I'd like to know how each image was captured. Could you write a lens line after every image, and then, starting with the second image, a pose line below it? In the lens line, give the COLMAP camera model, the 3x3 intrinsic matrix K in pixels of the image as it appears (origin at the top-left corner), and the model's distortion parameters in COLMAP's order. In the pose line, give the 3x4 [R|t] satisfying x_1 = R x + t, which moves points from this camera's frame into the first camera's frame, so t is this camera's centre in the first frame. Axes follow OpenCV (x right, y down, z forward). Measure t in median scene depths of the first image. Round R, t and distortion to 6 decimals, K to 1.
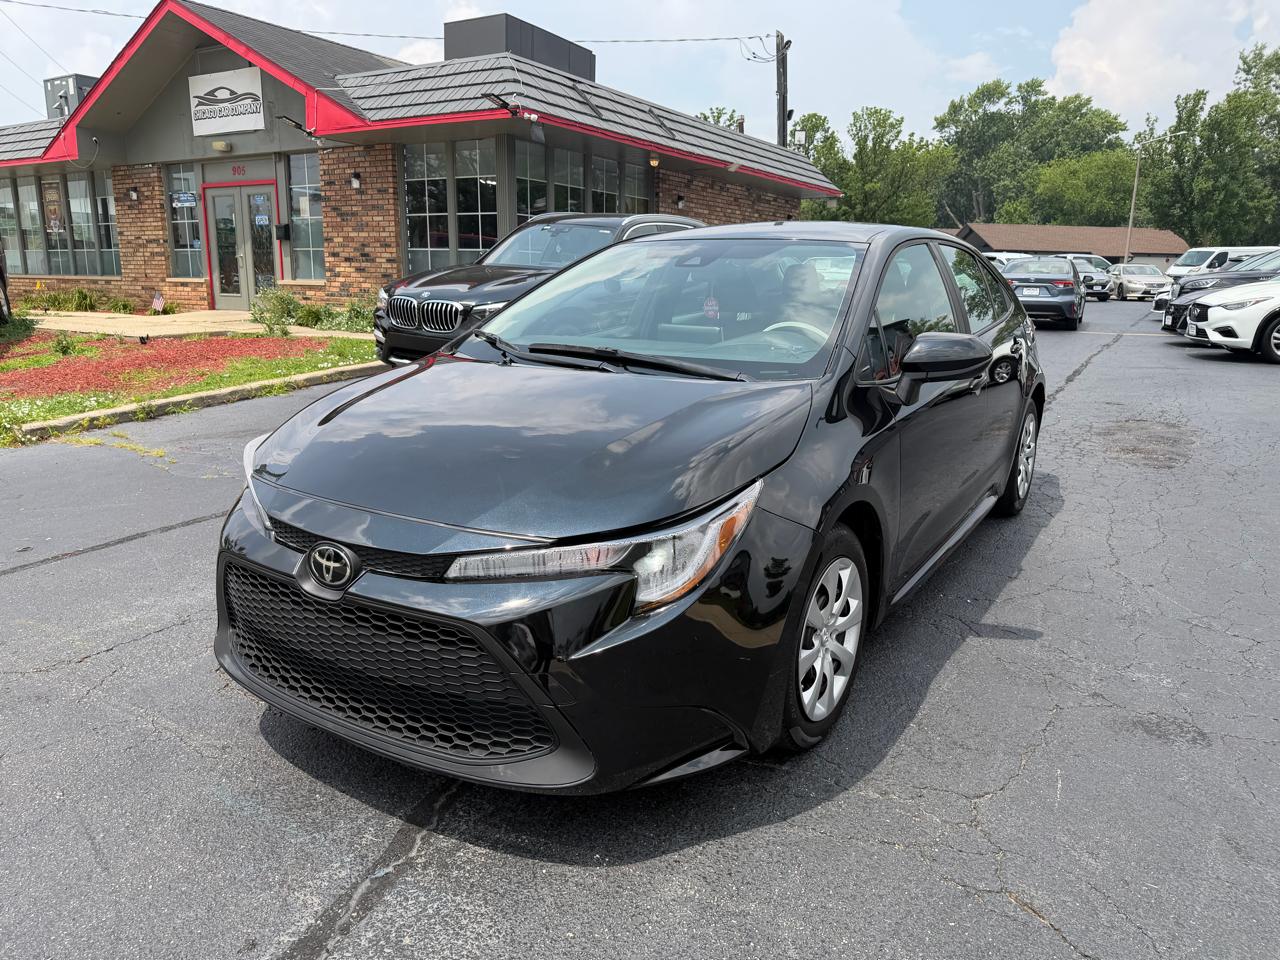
lens RADIAL K [[915.7, 0, 639.3], [0, 915.7, 475.1], [0, 0, 1]] dist [0.001750, -0.013290]
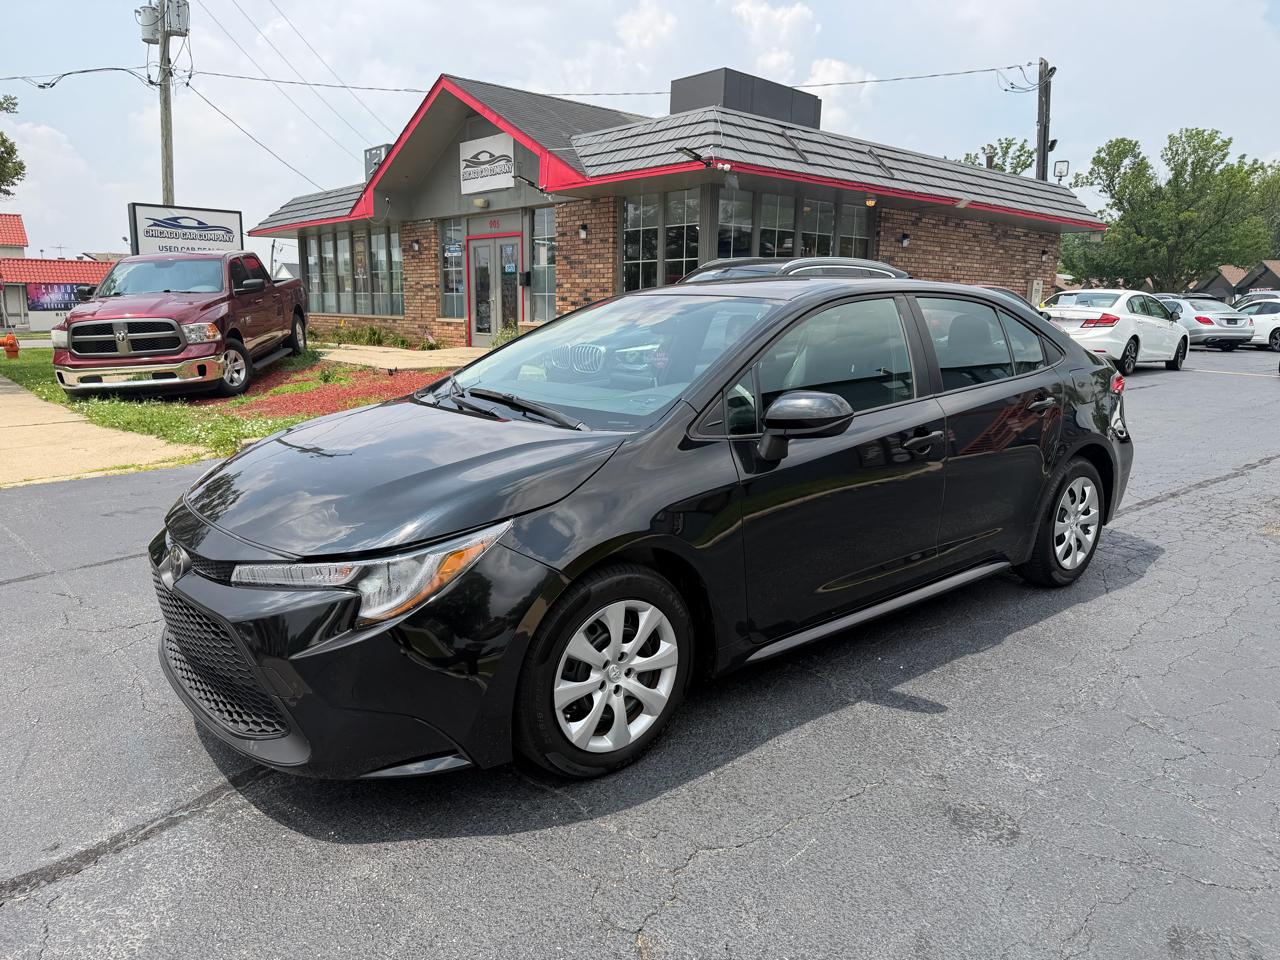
lens RADIAL K [[904.8, 0, 640.0], [0, 904.8, 480.0], [0, 0, 1]] dist [0.046436, -0.074247]
pose [[0.949836, 0.058067, -0.307310, 0.098697], [-0.067950, 0.997456, -0.021548, -0.005005], [0.305277, 0.041349, 0.951365, -0.000166]]
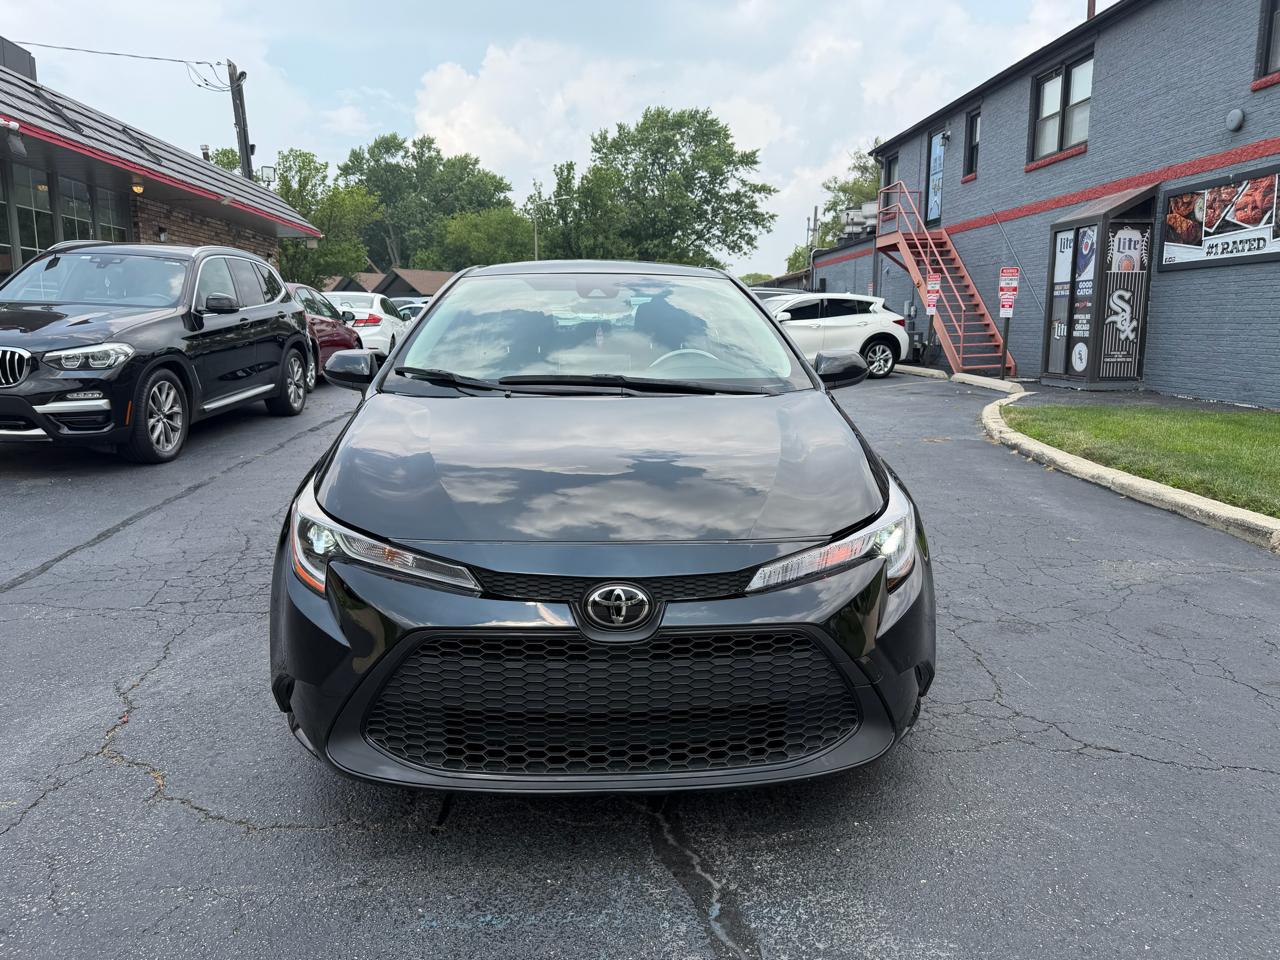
lens RADIAL K [[914.0, 0, 630.0], [0, 914.0, 491.3], [0, 0, 1]] dist [-0.002497, -0.011230]
pose [[0.819891, -0.112392, 0.561379, -0.124884], [0.128888, 0.991606, 0.010286, -0.003339], [-0.557823, 0.063922, 0.827495, 0.034287]]
